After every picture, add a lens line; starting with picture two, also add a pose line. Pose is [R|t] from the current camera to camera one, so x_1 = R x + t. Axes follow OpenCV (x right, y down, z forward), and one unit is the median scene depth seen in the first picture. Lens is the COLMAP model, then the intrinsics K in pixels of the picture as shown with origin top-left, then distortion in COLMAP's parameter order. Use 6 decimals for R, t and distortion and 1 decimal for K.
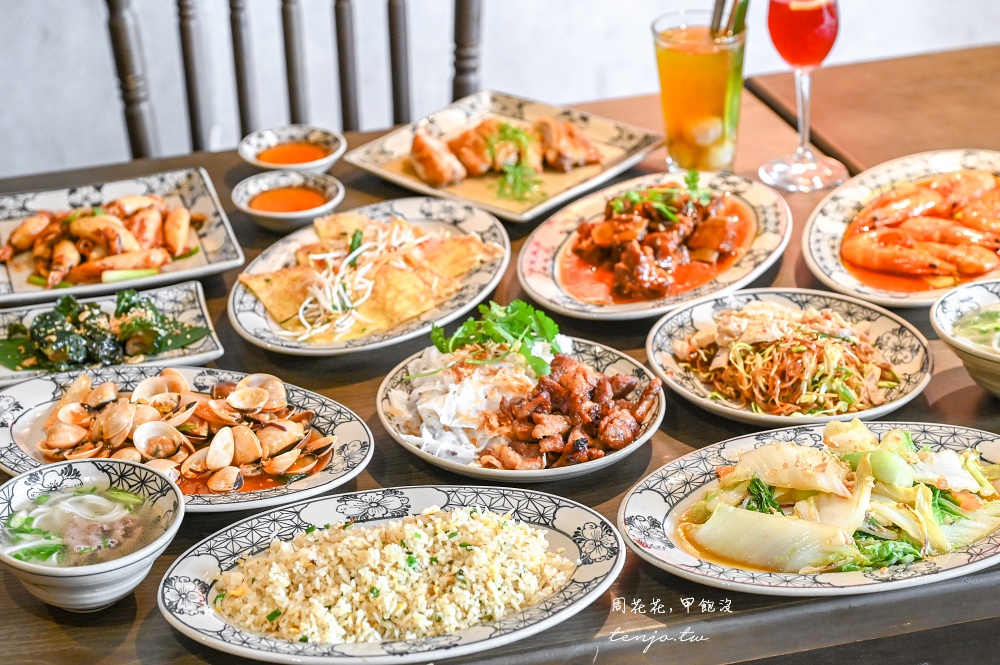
lens RADIAL K [[2110.0, 0, 499.5], [0, 2110.0, 332.6], [0, 0, 1]] dist [-0.282259, 0.000000]
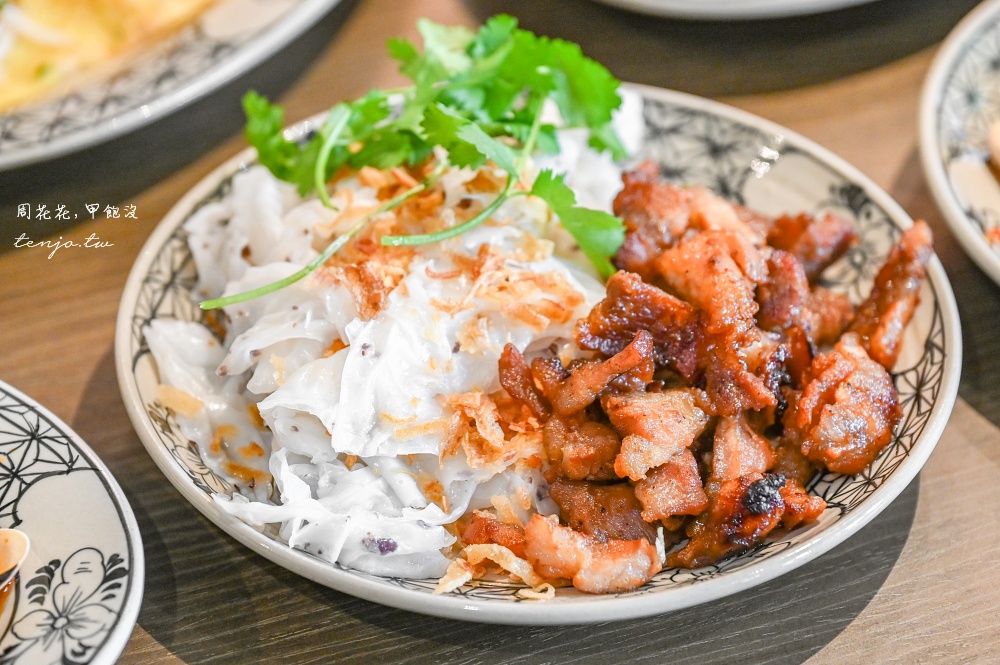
lens RADIAL K [[3282.8, 0, 502.1], [0, 3282.8, 332.7], [0, 0, 1]] dist [0.095242, 0.000000]
pose [[0.984880, -0.082800, 0.152167, -0.077823], [0.041964, 0.966250, 0.254167, -0.103386], [-0.168077, -0.243938, 0.955115, 0.503391]]
